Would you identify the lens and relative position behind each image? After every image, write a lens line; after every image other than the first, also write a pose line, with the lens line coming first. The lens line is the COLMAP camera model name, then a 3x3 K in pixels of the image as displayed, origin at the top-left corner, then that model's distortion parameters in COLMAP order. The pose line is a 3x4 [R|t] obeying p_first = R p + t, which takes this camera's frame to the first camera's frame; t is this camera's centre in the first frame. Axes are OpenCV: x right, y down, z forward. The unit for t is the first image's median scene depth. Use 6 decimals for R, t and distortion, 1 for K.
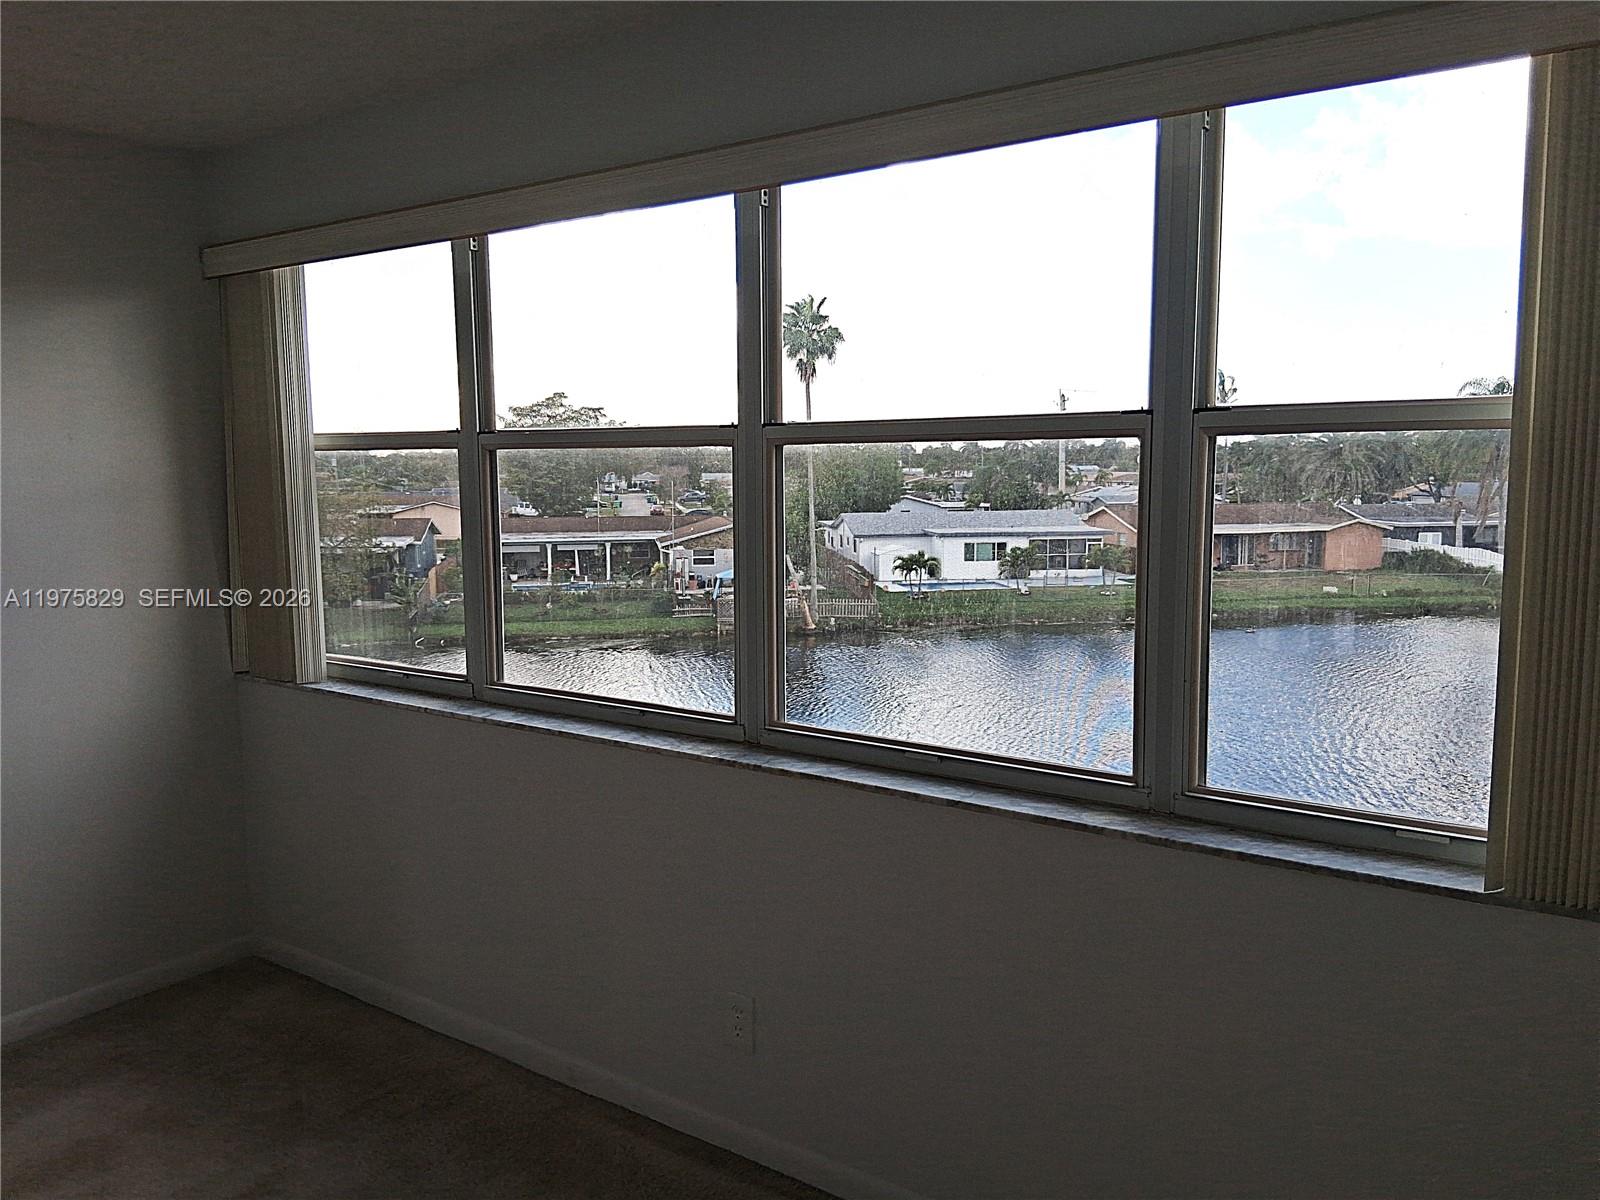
lens RADIAL K [[1211.6, 0, 800.0], [0, 1211.6, 600.0], [0, 0, 1]] dist [0.111129, -0.223403]
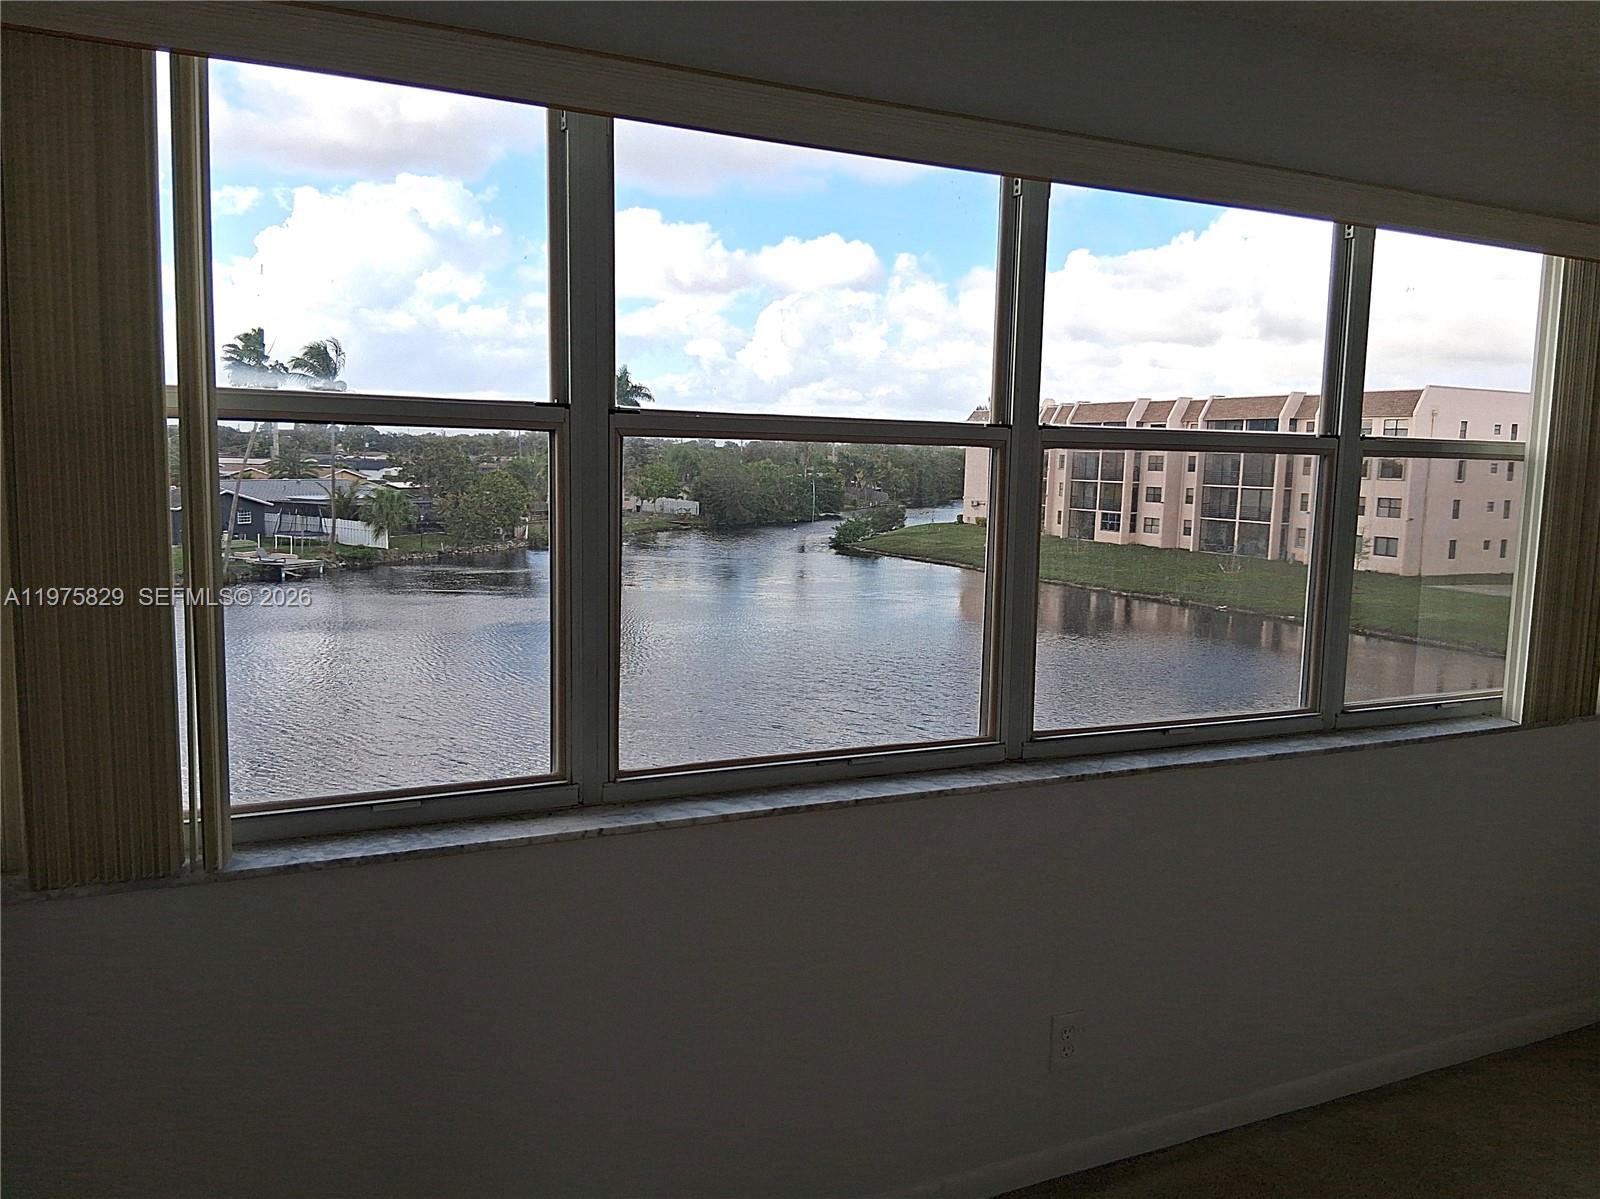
lens RADIAL K [[1211.6, 0, 800.0], [0, 1211.6, 599.5], [0, 0, 1]] dist [0.111129, -0.223403]
pose [[0.484763, -0.080517, 0.870932, -0.735854], [0.070738, 0.996101, 0.052716, -0.054489], [-0.871781, 0.036053, 0.488568, 0.527892]]
